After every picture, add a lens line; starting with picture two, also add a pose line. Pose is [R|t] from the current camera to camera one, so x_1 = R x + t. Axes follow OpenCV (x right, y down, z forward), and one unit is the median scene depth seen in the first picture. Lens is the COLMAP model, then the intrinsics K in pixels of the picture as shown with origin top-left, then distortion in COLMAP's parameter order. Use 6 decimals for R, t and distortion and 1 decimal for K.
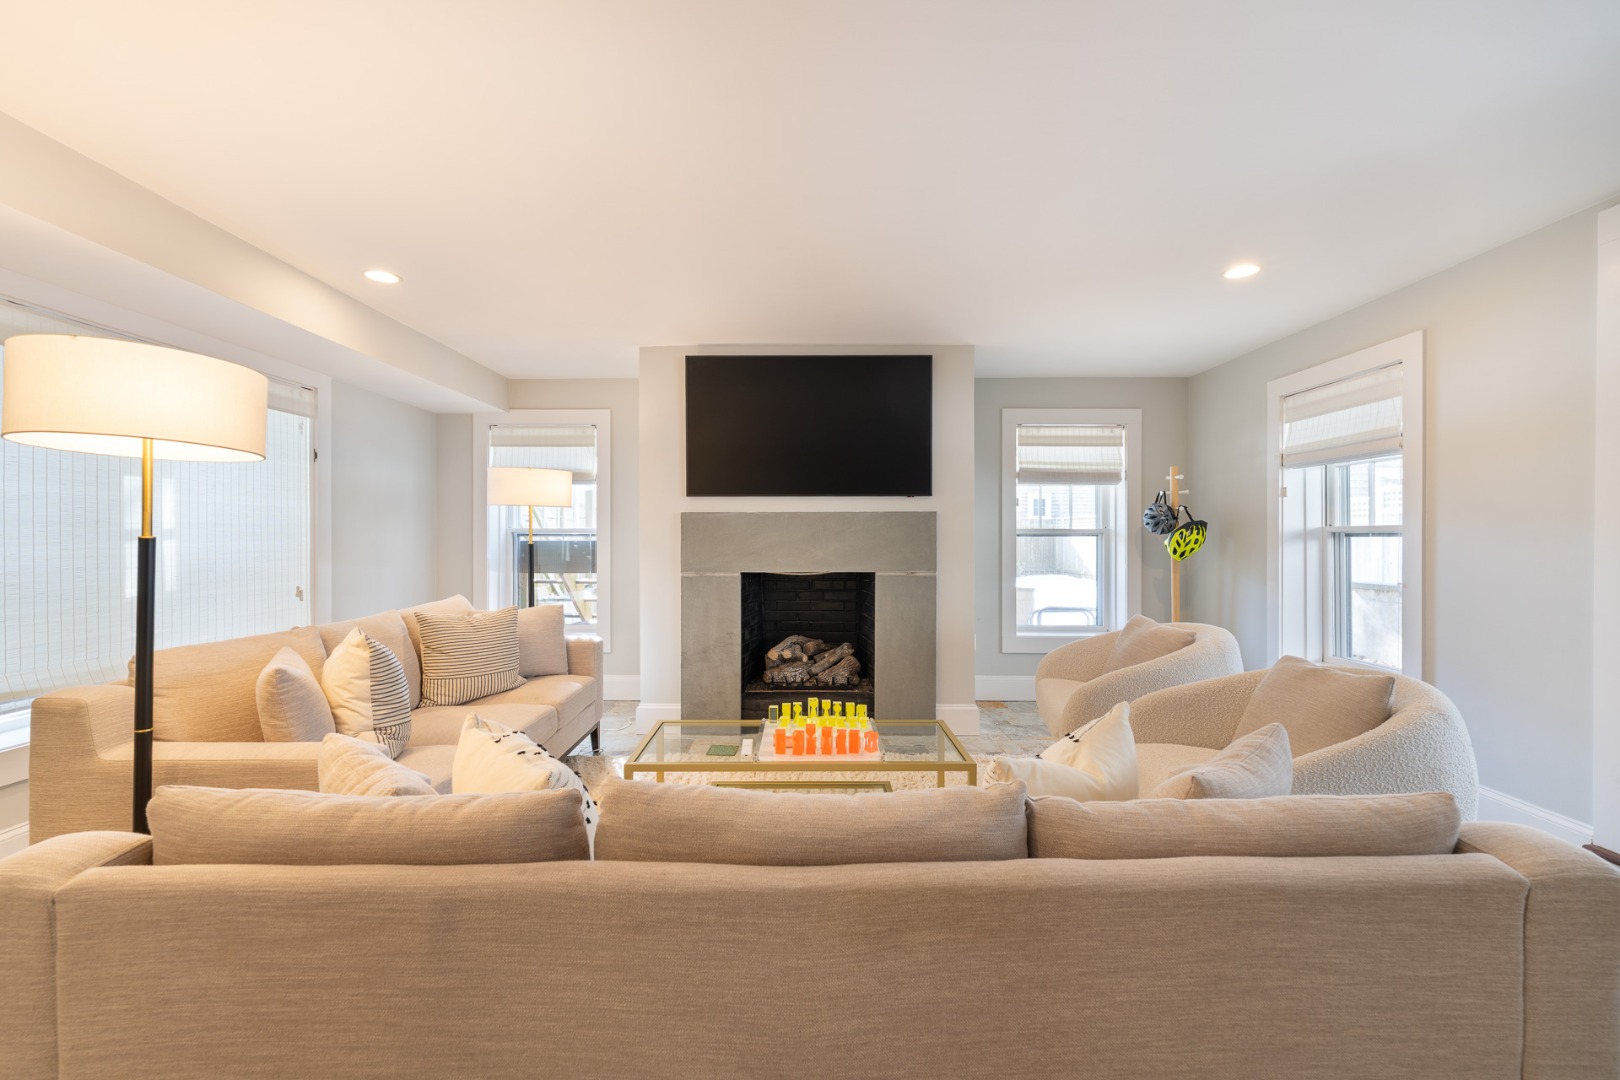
lens RADIAL K [[653.7, 0, 810.4], [0, 653.7, 538.8], [0, 0, 1]] dist [-0.007653, 0.001333]
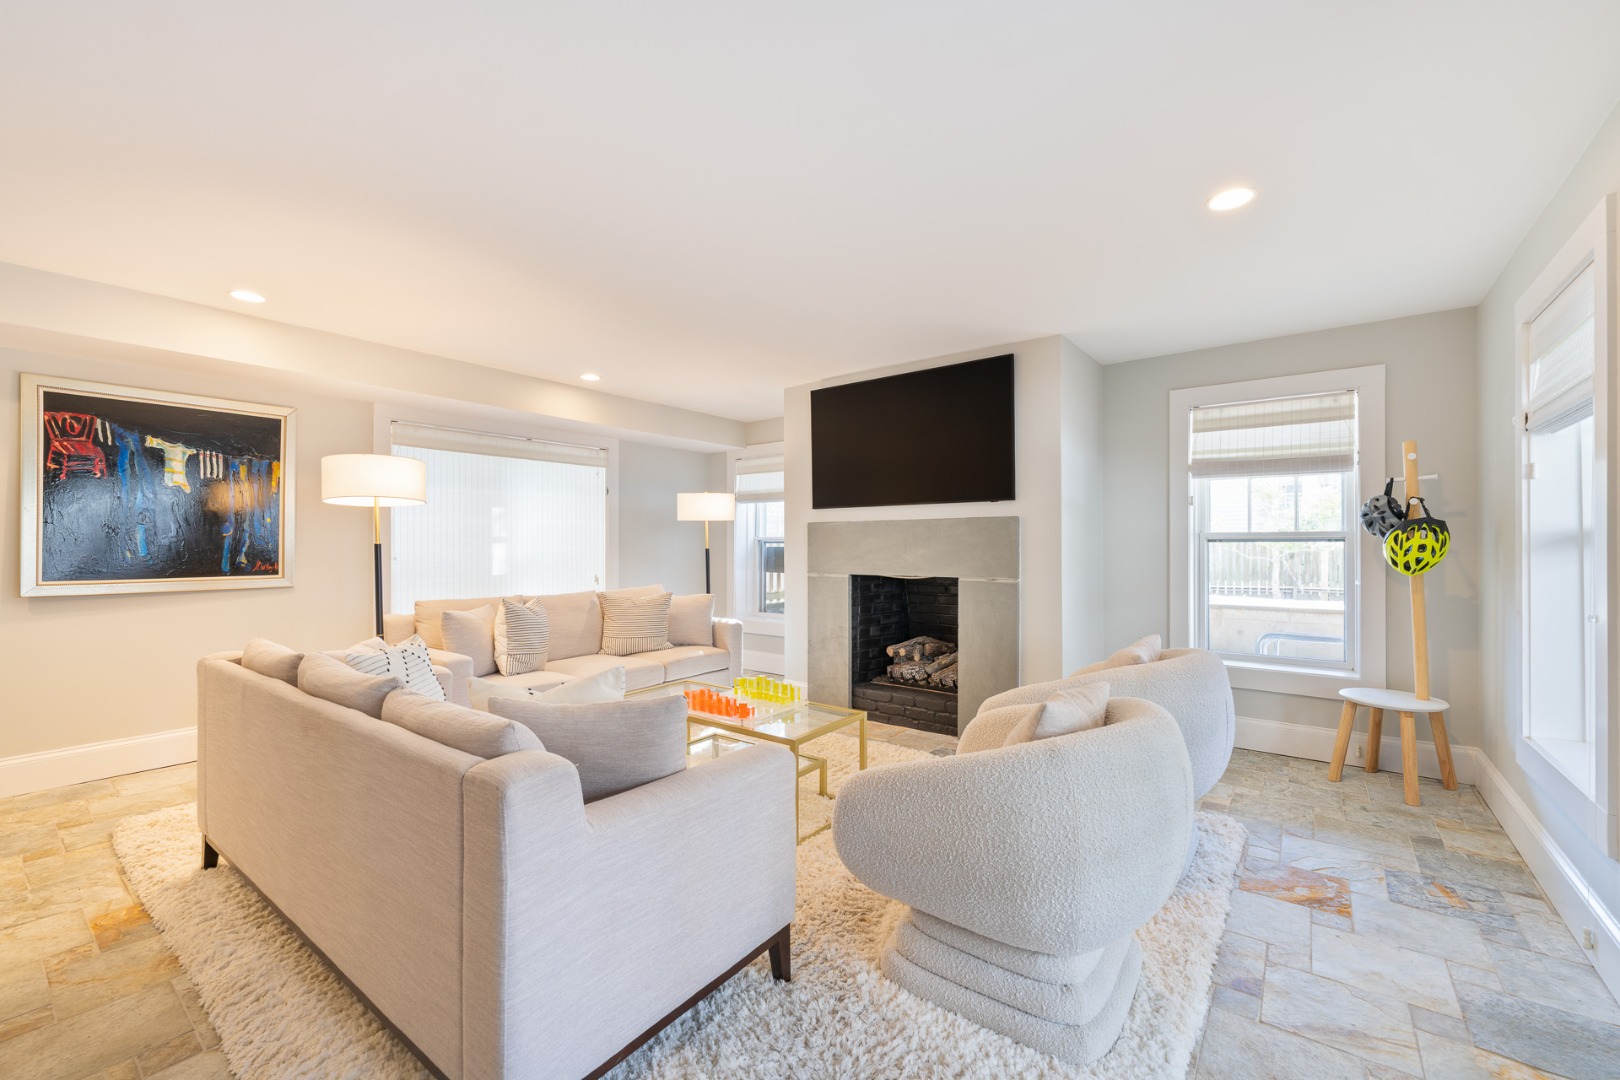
lens RADIAL K [[653.7, 0, 813.4], [0, 653.7, 541.8], [0, 0, 1]] dist [-0.007653, 0.001333]
pose [[0.793350, -0.003910, -0.608753, 0.520603], [-0.000166, 0.999978, -0.006638, 0.002174], [0.608766, 0.005367, 0.793332, 0.057834]]
